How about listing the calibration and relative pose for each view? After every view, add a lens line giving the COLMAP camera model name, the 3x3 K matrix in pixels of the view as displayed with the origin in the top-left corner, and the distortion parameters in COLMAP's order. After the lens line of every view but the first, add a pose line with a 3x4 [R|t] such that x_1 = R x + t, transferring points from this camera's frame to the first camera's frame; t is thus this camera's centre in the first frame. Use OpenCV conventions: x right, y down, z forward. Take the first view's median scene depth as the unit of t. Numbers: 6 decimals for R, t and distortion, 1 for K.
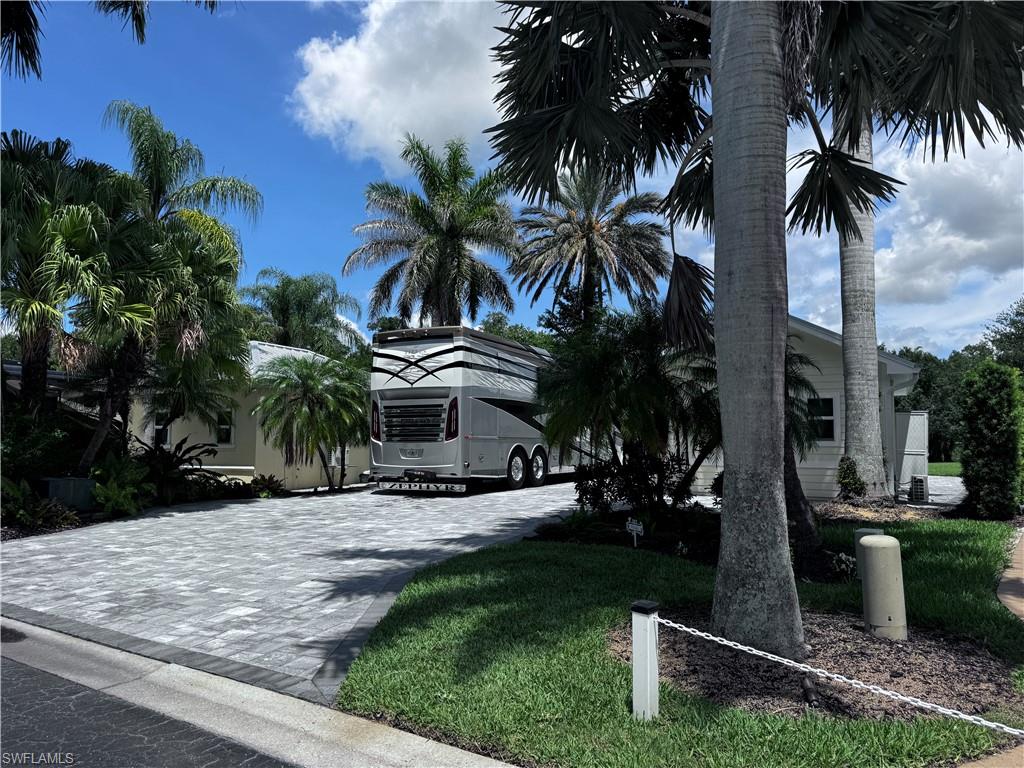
lens RADIAL K [[703.1, 0, 512.0], [0, 703.1, 384.0], [0, 0, 1]] dist [-0.002472, -0.002331]
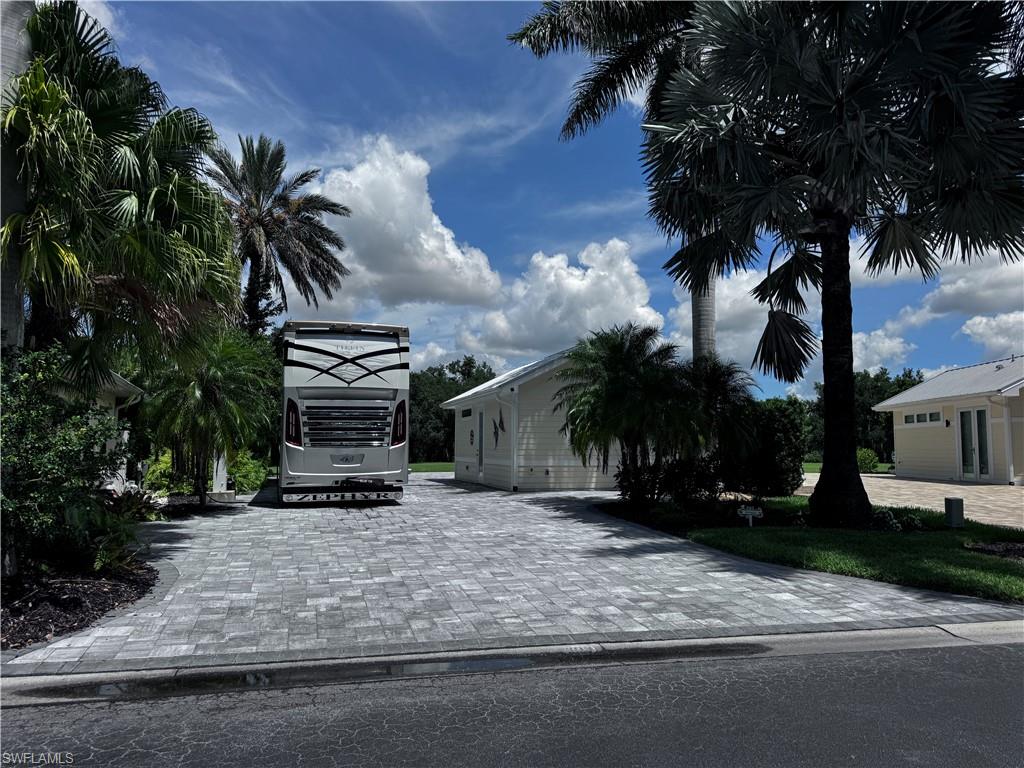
lens RADIAL K [[703.1, 0, 512.0], [0, 703.1, 384.0], [0, 0, 1]] dist [-0.002472, -0.002331]
pose [[0.715603, 0.057460, 0.696140, -0.620673], [-0.057404, 0.998077, -0.023373, 0.010135], [-0.696144, -0.023235, 0.717526, 0.204732]]
